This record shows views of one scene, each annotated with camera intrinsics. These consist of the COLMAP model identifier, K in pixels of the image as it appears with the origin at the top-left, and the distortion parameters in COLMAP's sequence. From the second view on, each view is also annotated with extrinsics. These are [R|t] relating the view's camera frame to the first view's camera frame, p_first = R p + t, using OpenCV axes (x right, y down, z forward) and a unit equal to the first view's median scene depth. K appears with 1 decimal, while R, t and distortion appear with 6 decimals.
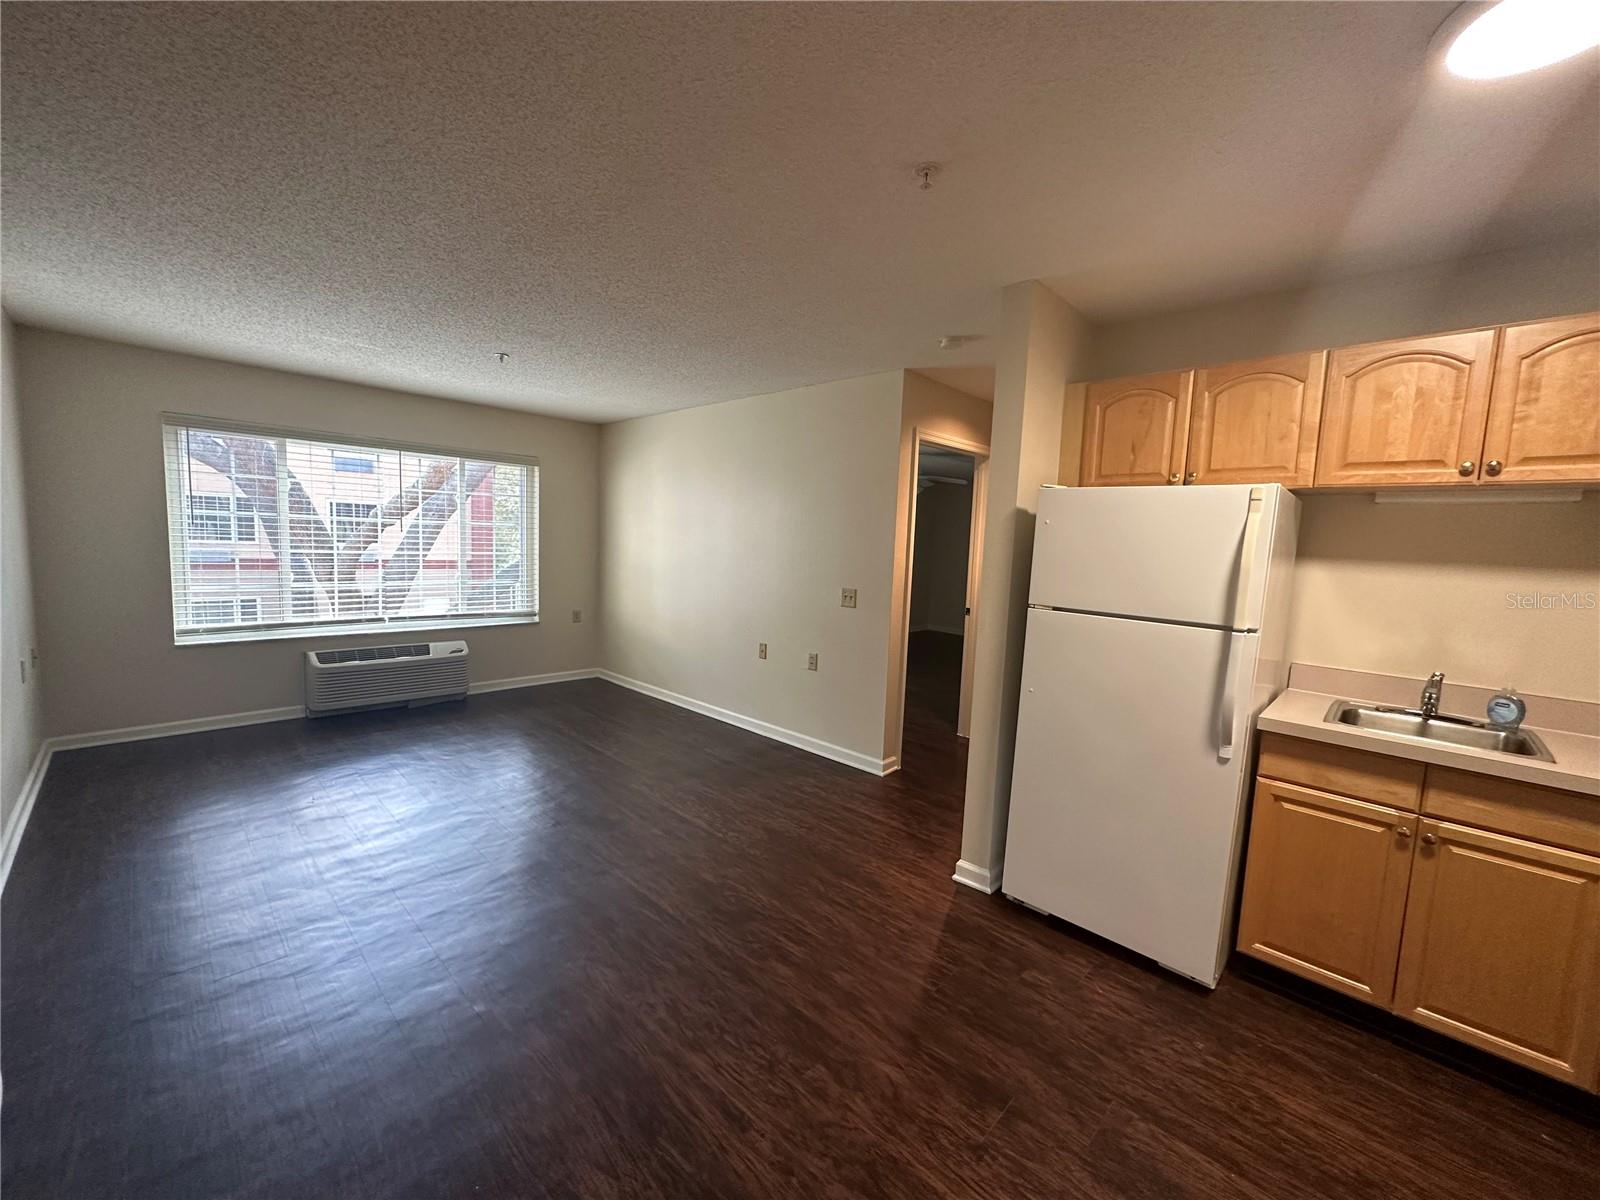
lens RADIAL K [[636.9, 0, 800.0], [0, 636.9, 600.0], [0, 0, 1]] dist [-0.001421, 0.000030]
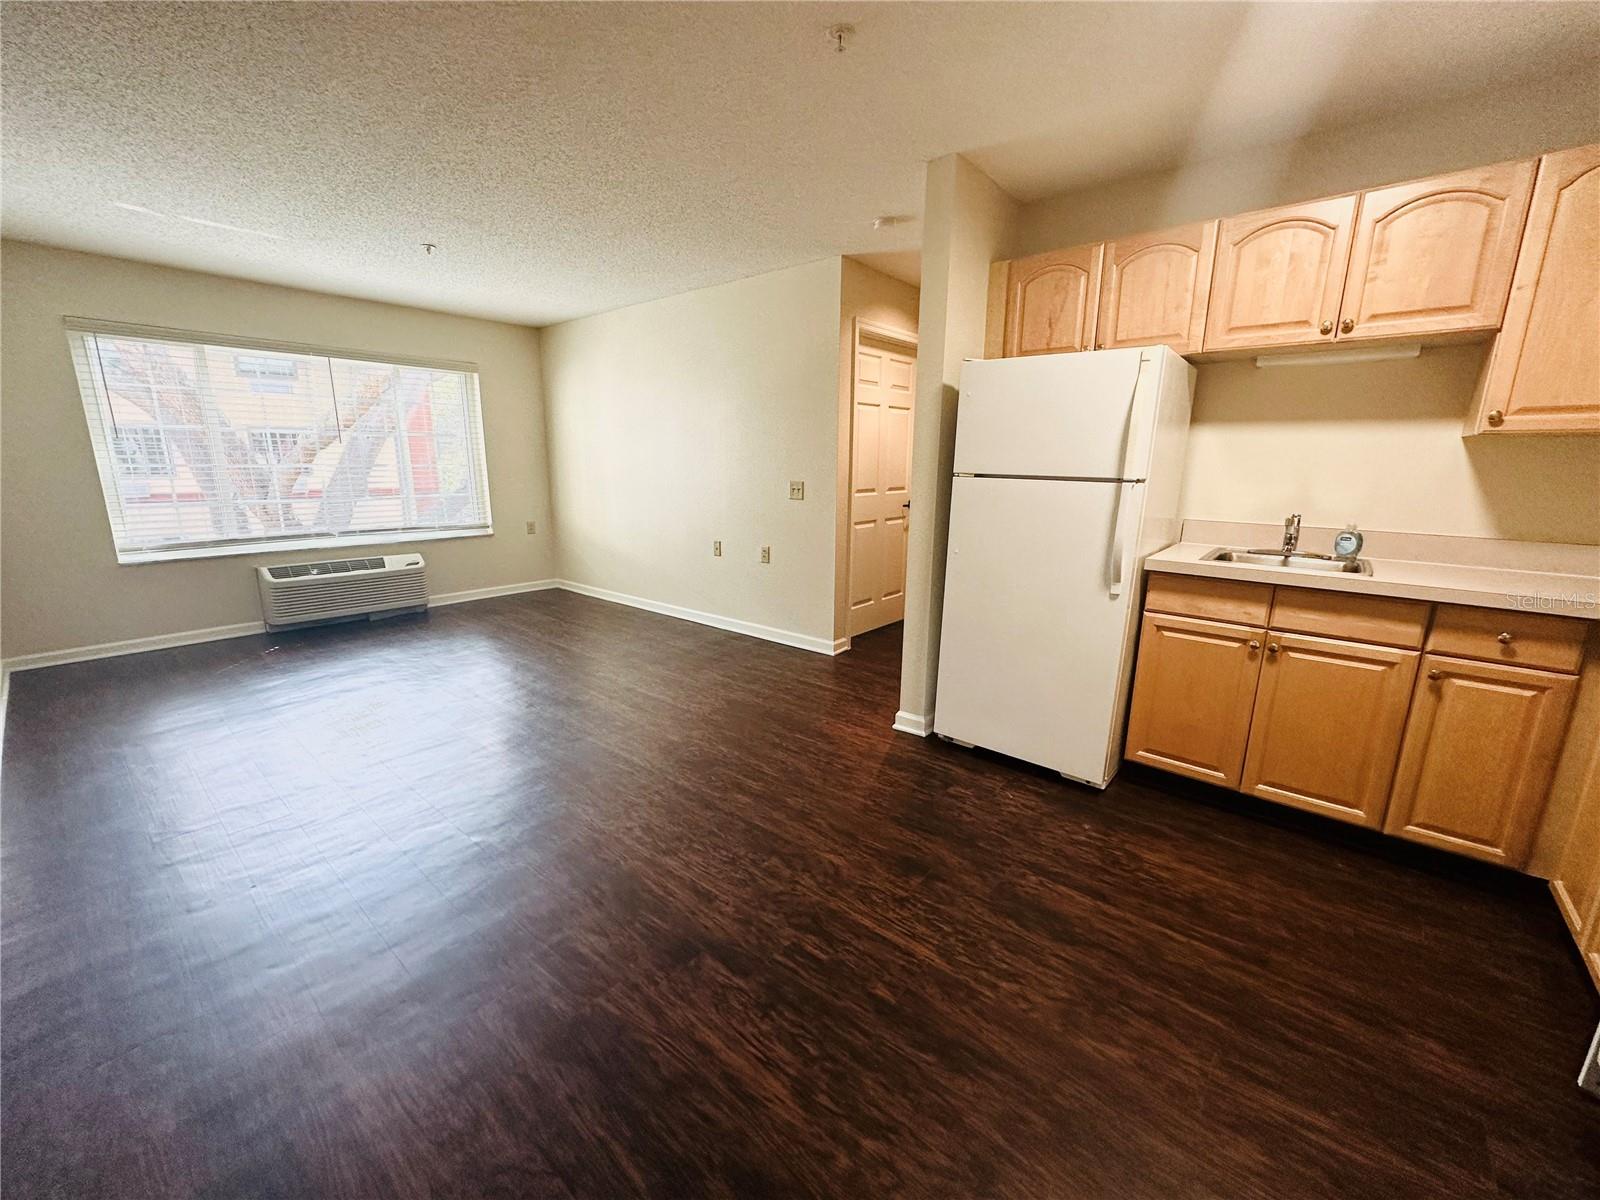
lens RADIAL K [[638.5, 0, 800.0], [0, 638.5, 600.0], [0, 0, 1]] dist [-0.002295, 0.000206]
pose [[0.997370, -0.044404, 0.057281, 0.027409], [0.037009, 0.991560, 0.124253, 0.088366], [-0.062315, -0.121806, 0.990596, -0.109789]]
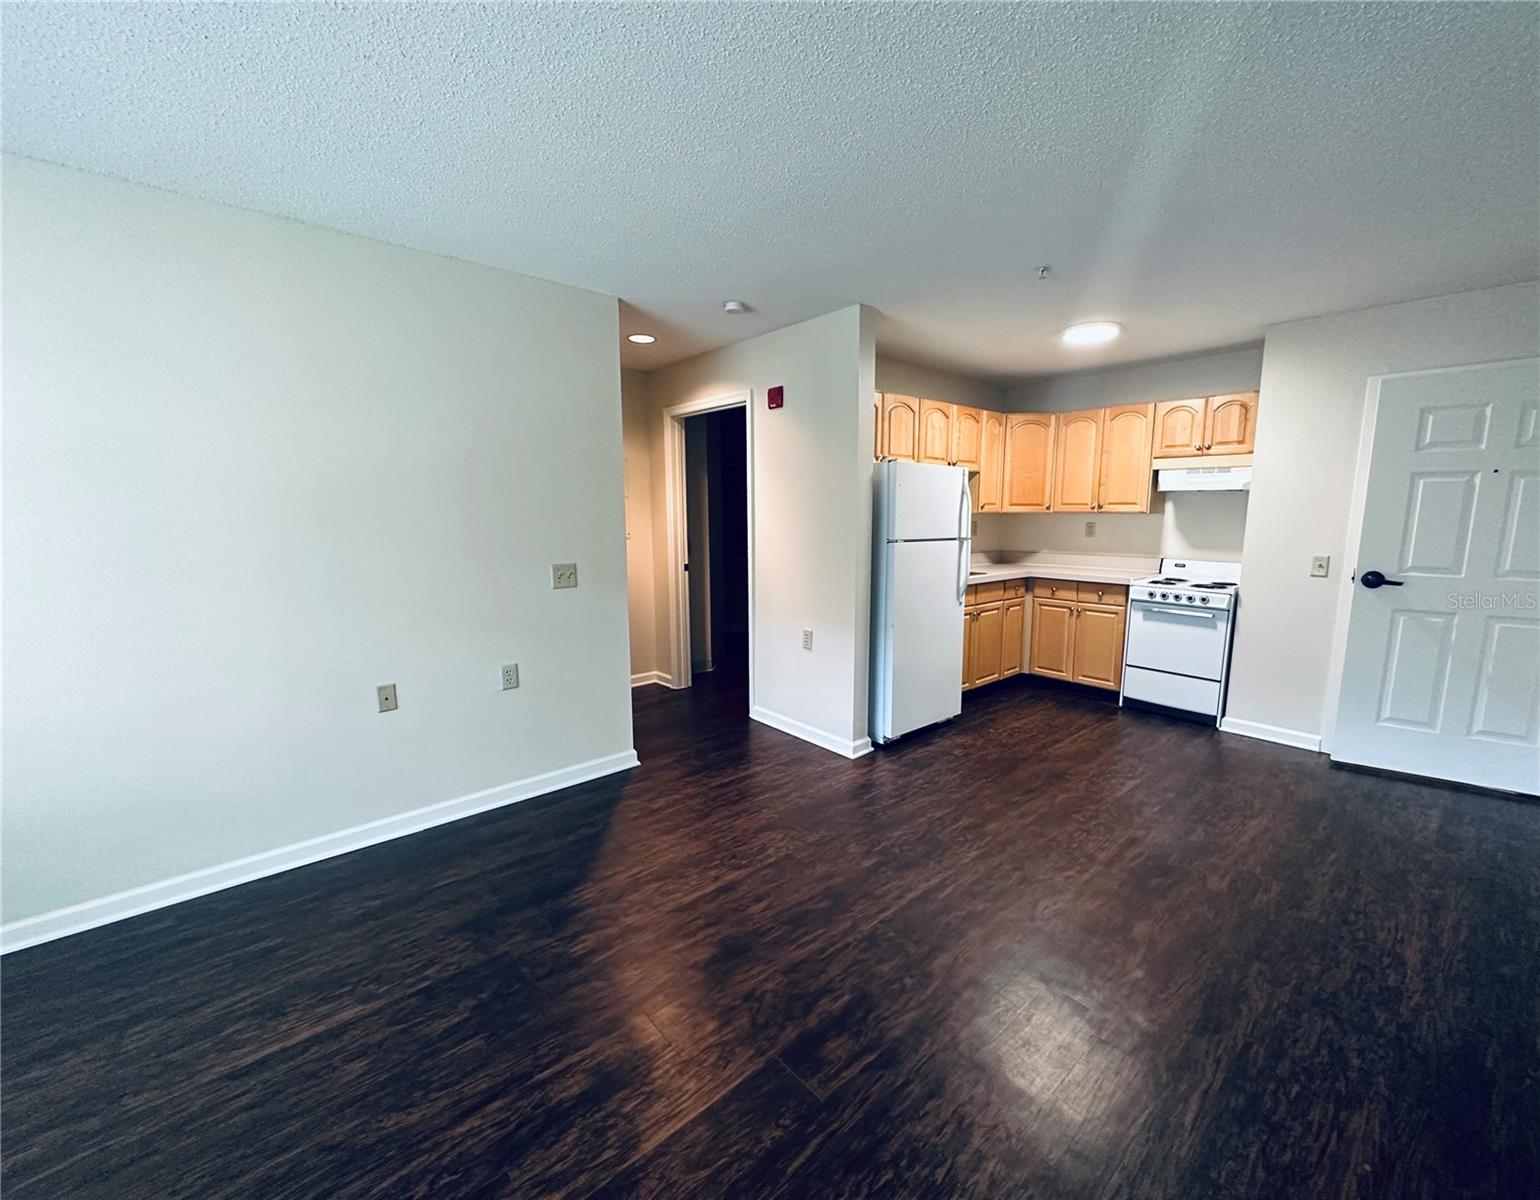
lens RADIAL K [[656.5, 0, 779.2], [0, 656.5, 598.2], [0, 0, 1]] dist [-0.000386, -0.000091]
pose [[0.067355, -0.175577, 0.982159, -1.370609], [0.098762, 0.980733, 0.168549, -0.168672], [-0.992829, 0.085647, 0.083398, 1.335800]]
